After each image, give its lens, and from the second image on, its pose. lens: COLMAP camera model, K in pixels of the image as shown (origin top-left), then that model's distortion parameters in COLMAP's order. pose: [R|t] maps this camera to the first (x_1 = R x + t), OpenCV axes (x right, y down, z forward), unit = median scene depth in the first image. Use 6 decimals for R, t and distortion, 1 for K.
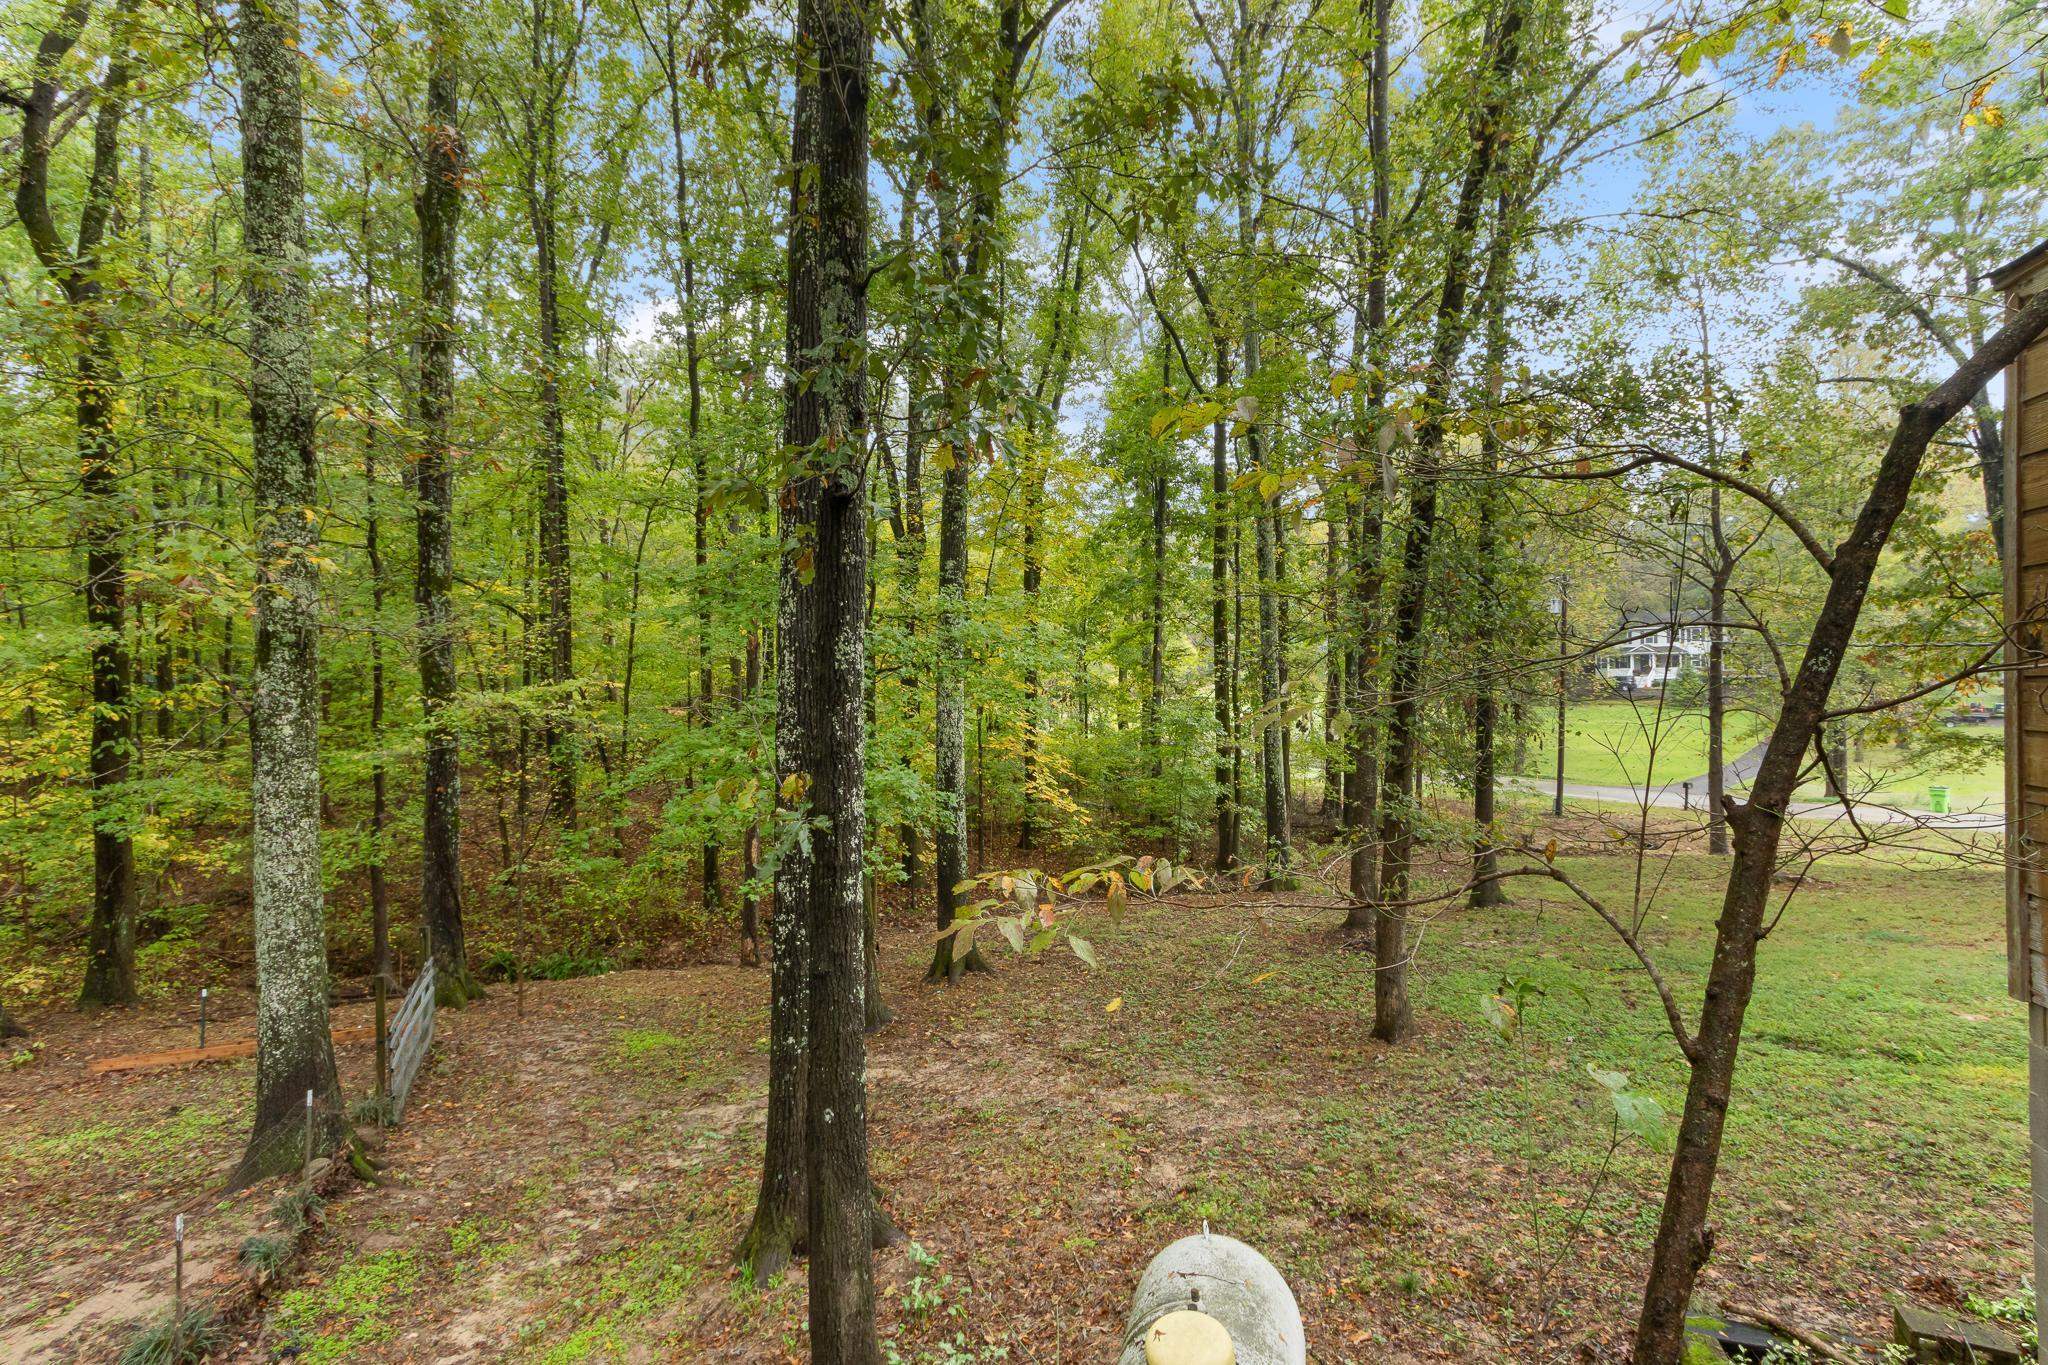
lens RADIAL K [[951.1, 0, 1041.7], [0, 951.1, 685.5], [0, 0, 1]] dist [0.027987, -0.001545]
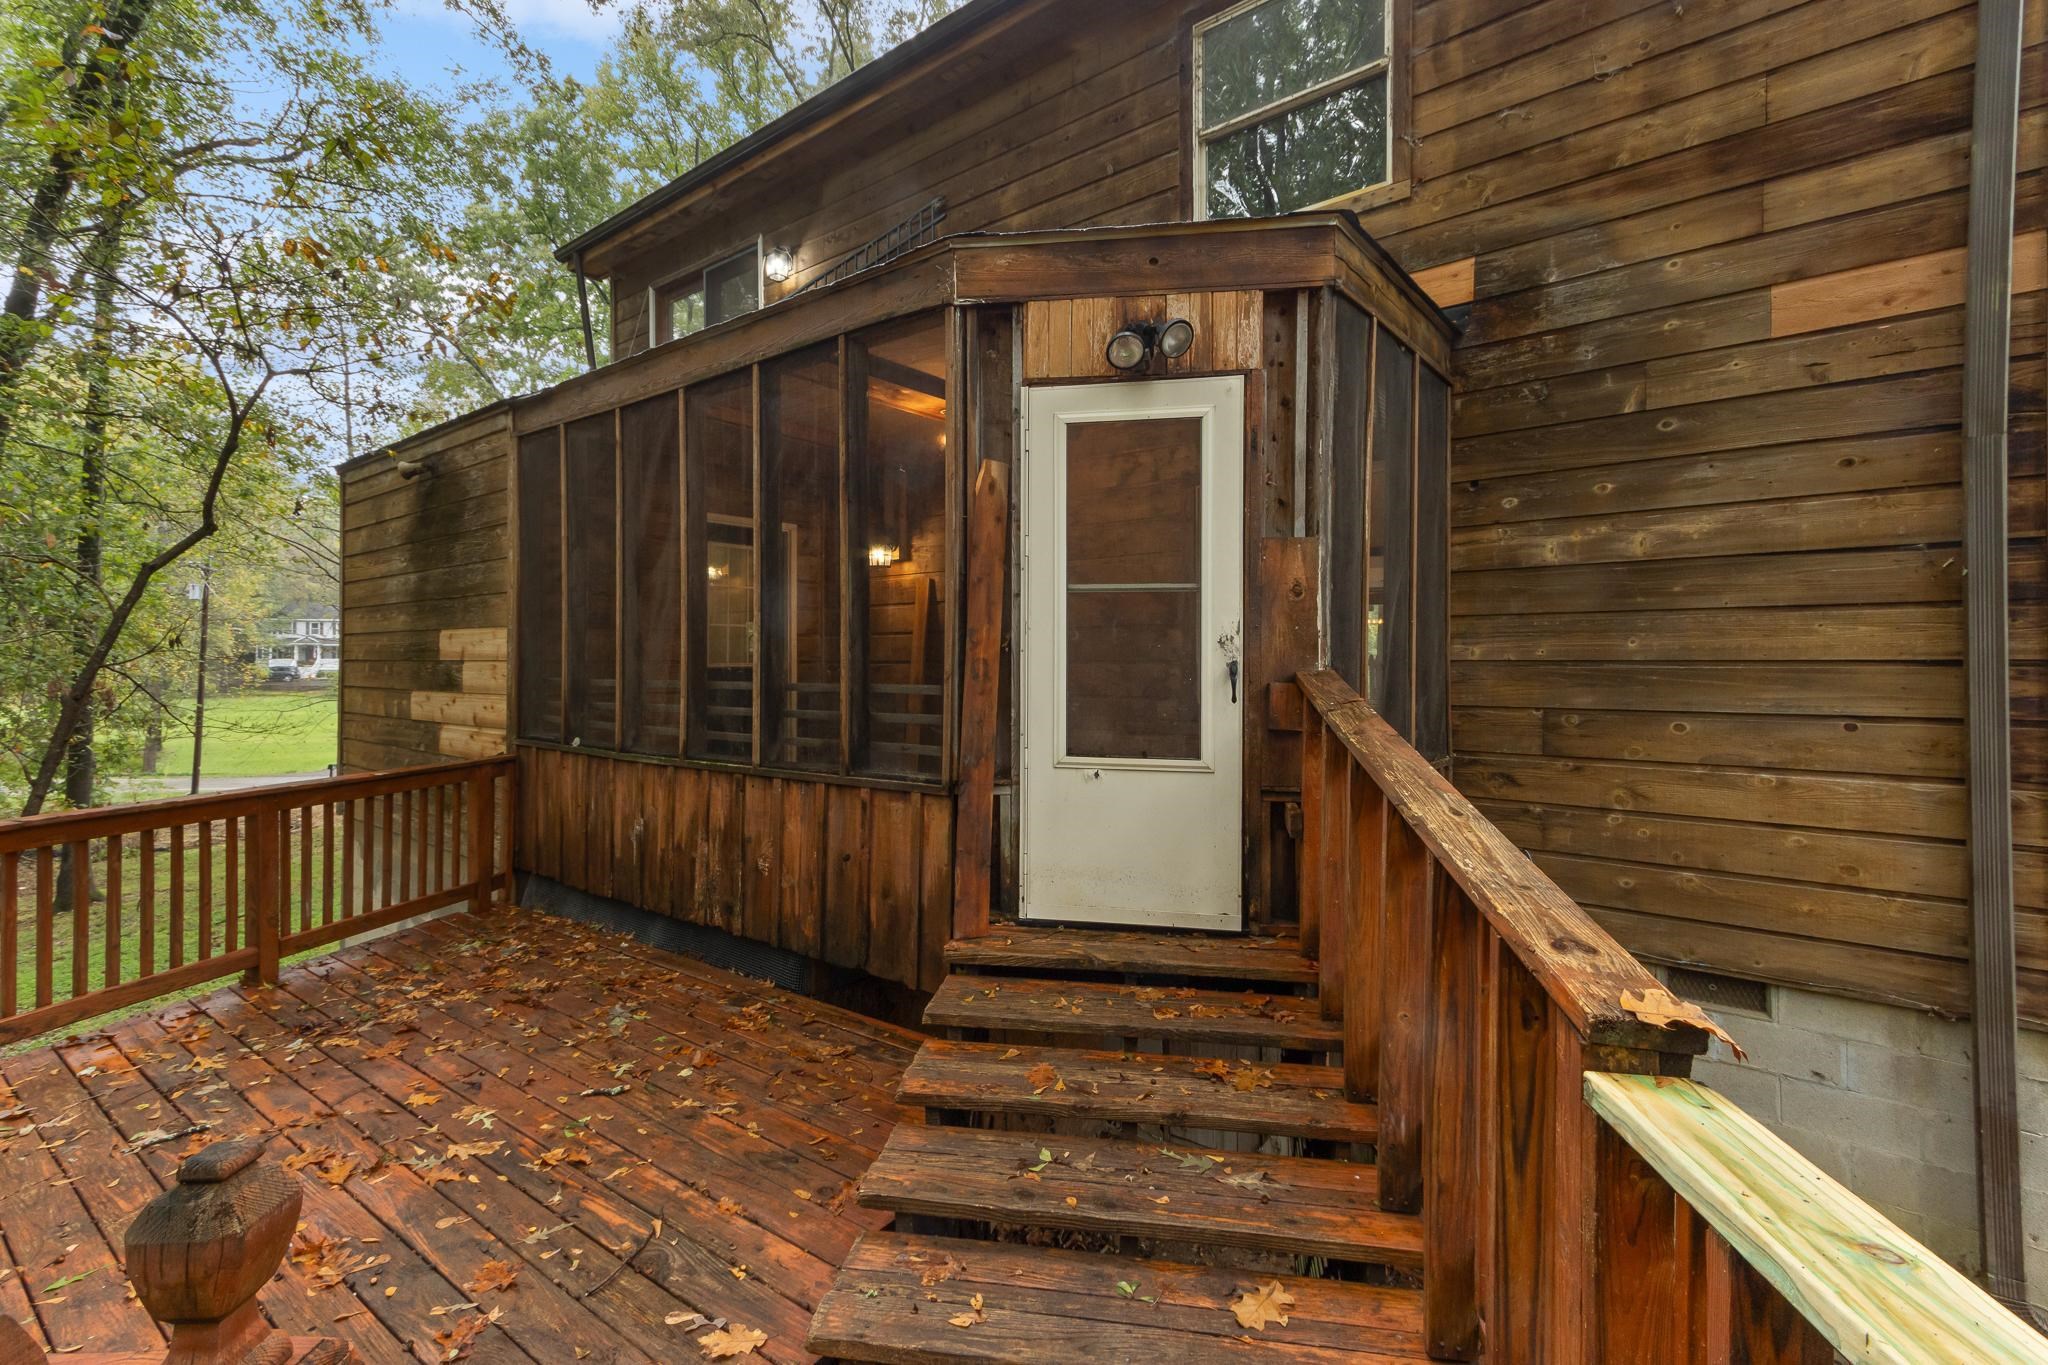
lens RADIAL K [[951.1, 0, 1040.4], [0, 951.1, 663.1], [0, 0, 1]] dist [0.027987, -0.001545]
pose [[0.371813, 0.019172, 0.928110, -0.050256], [-0.004345, 0.999812, -0.018913, 0.003391], [-0.928297, 0.003000, 0.371826, -0.152516]]
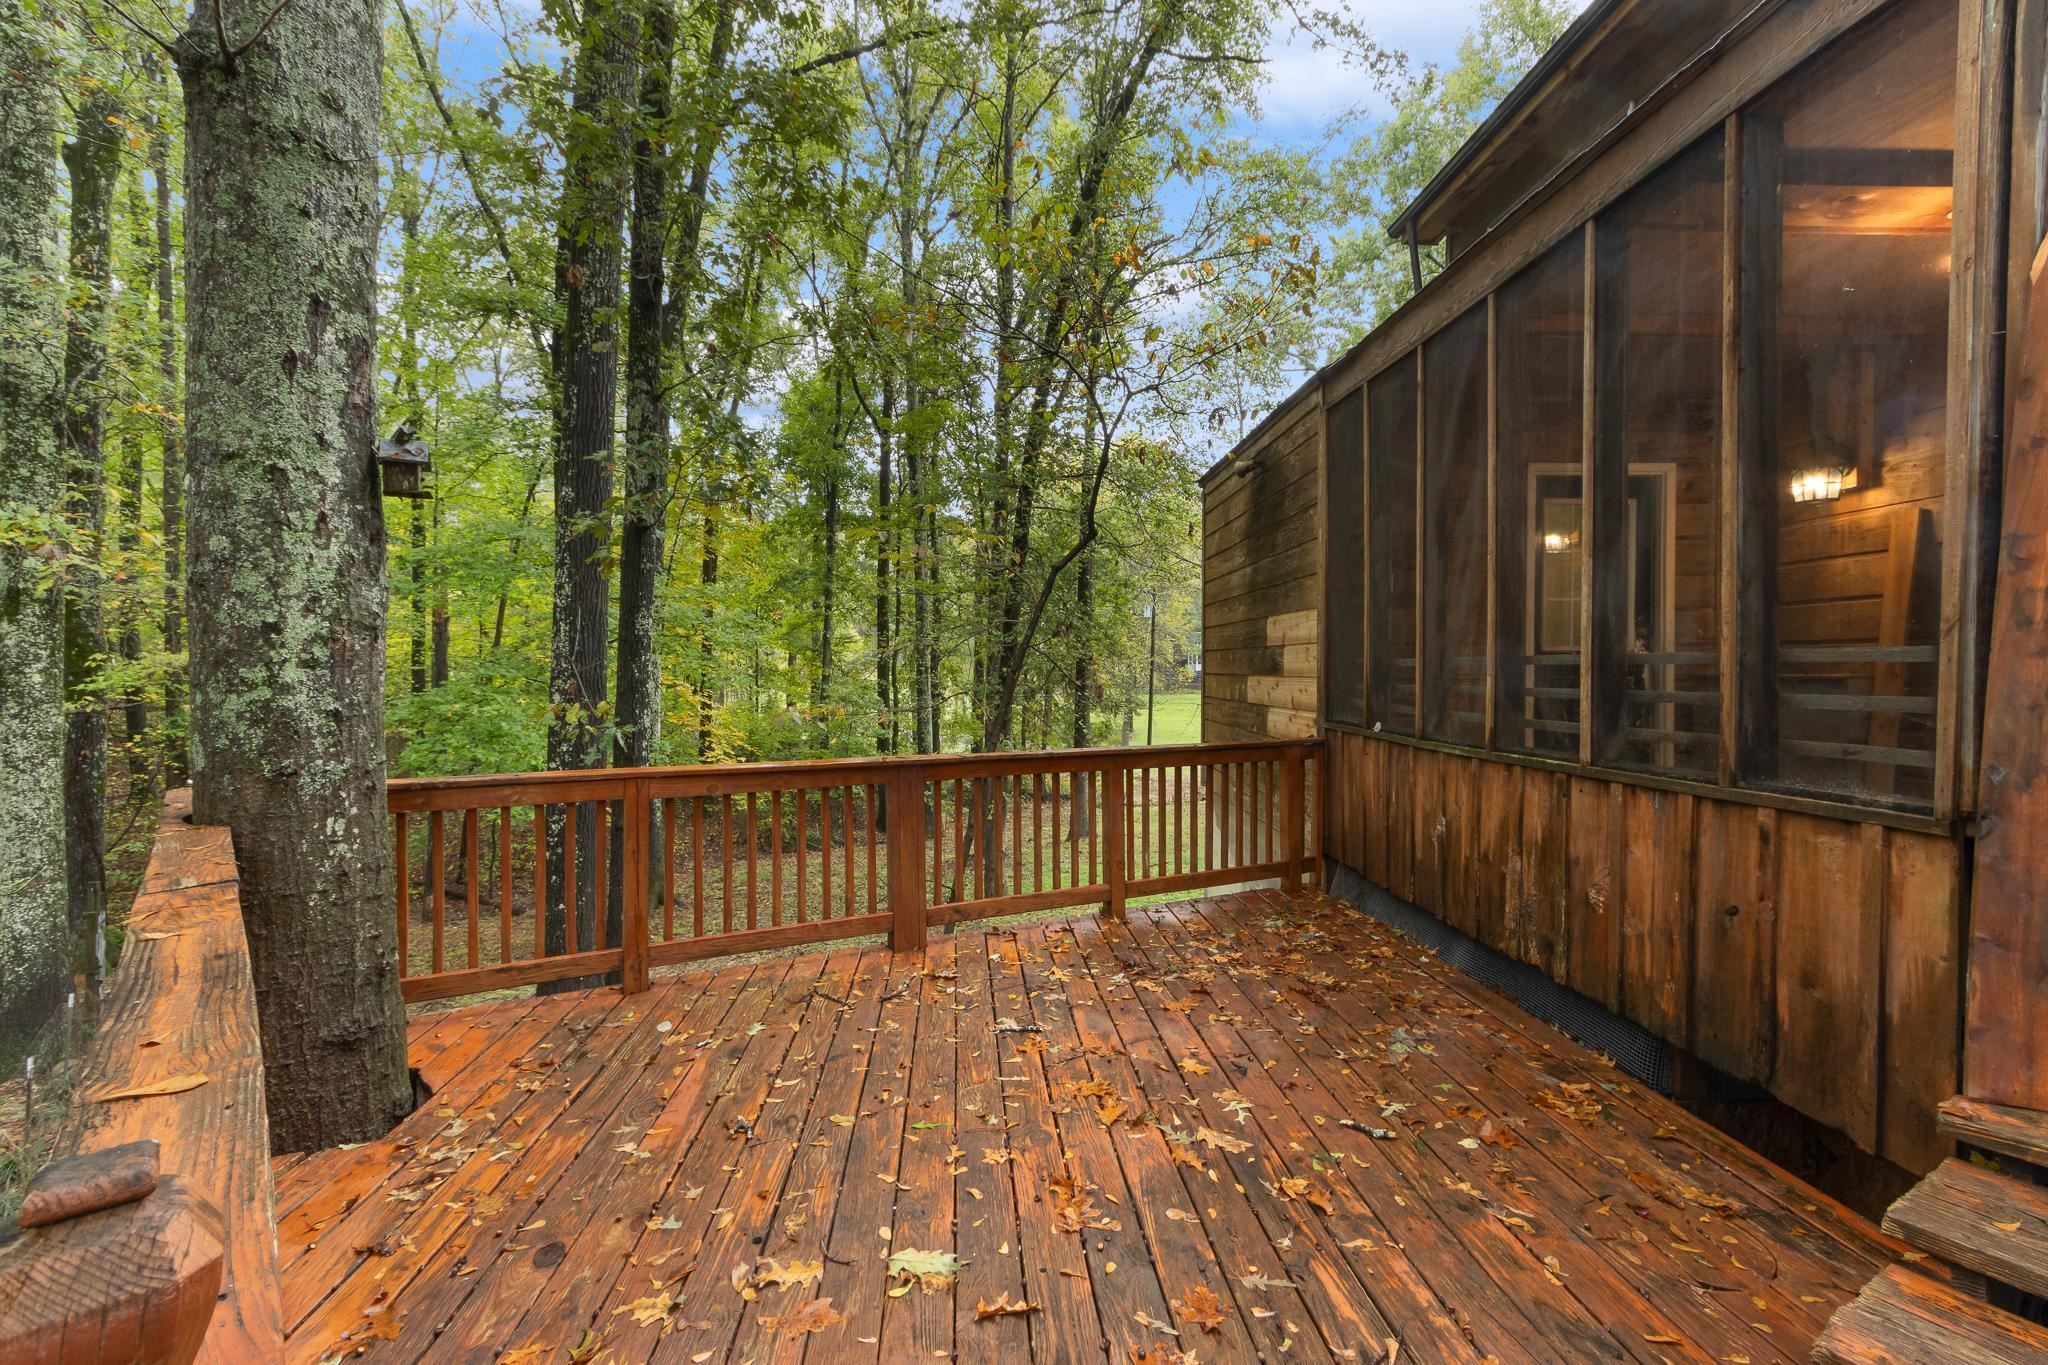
lens RADIAL K [[951.1, 0, 1010.4], [0, 951.1, 676.9], [0, 0, 1]] dist [0.027987, -0.001545]
pose [[0.950008, 0.018052, 0.311704, -0.023138], [-0.018421, 0.999829, -0.001761, 0.008903], [-0.311682, -0.004069, 0.950178, -0.139733]]
